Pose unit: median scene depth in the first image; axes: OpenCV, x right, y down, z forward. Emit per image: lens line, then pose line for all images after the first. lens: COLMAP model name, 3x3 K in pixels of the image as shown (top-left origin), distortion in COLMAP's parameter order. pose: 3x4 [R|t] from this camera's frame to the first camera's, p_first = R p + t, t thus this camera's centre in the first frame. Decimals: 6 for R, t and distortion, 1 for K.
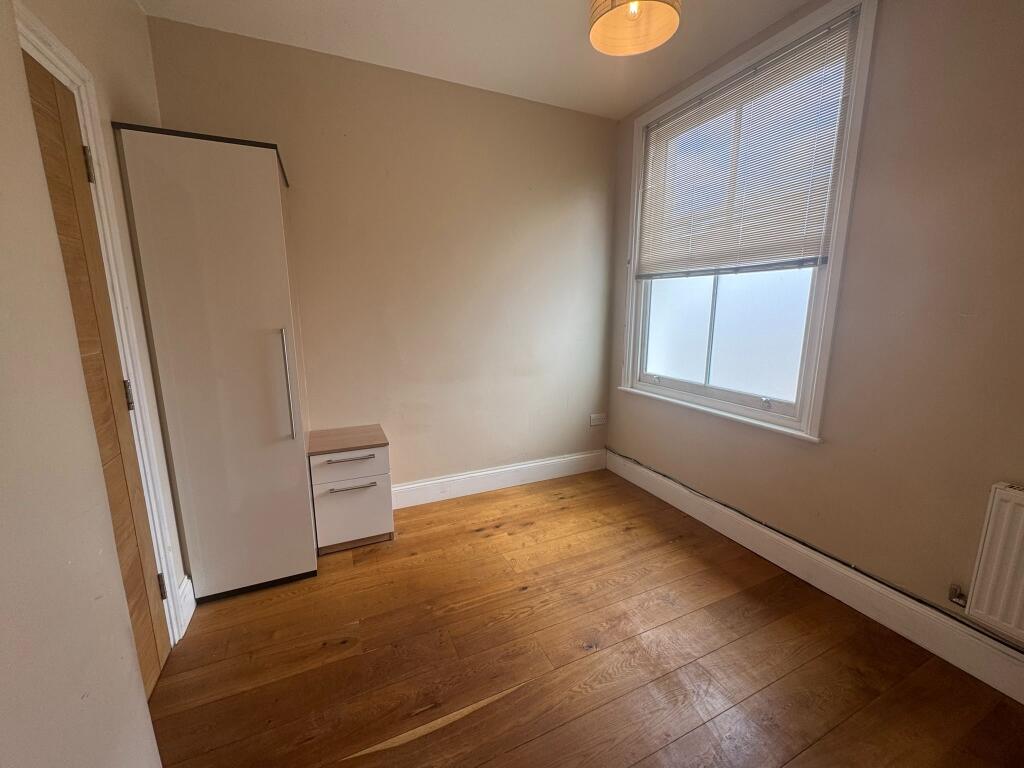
lens RADIAL K [[408.6, 0, 512.0], [0, 408.6, 384.0], [0, 0, 1]] dist [0.000974, 0.000104]
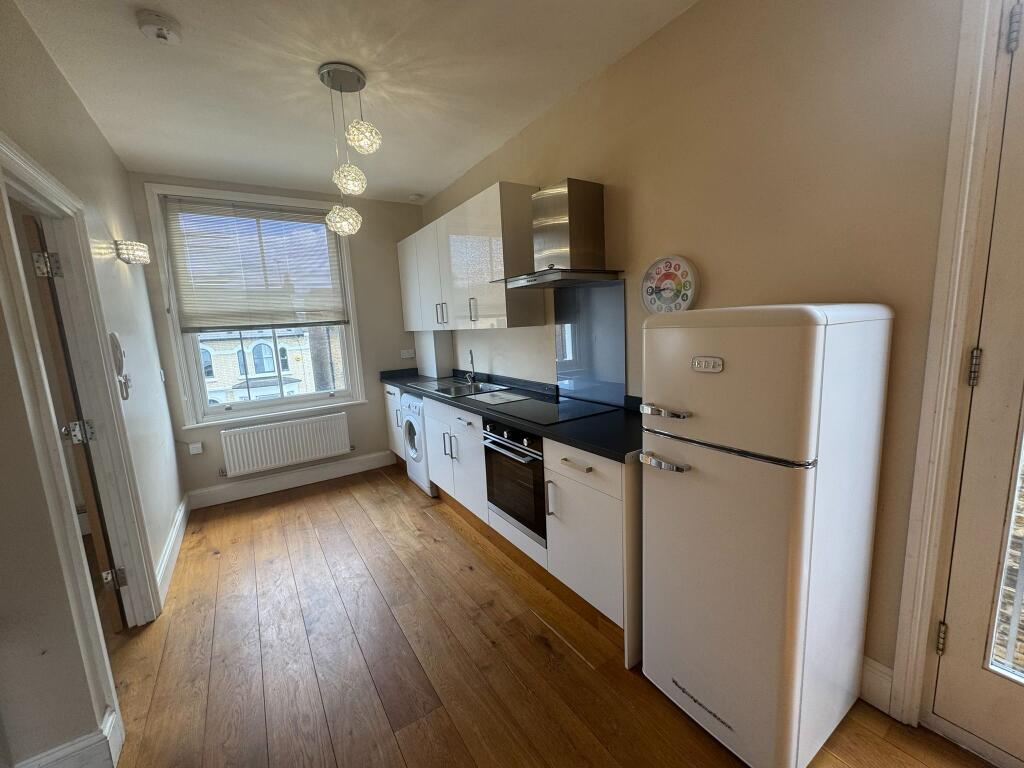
lens RADIAL K [[408.6, 0, 512.0], [0, 408.6, 384.0], [0, 0, 1]] dist [0.000974, 0.000104]
pose [[-0.156443, -0.133965, 0.978560, -1.050488], [0.221750, 0.960702, 0.166971, -0.104061], [-0.962472, 0.243117, -0.120588, 0.332815]]
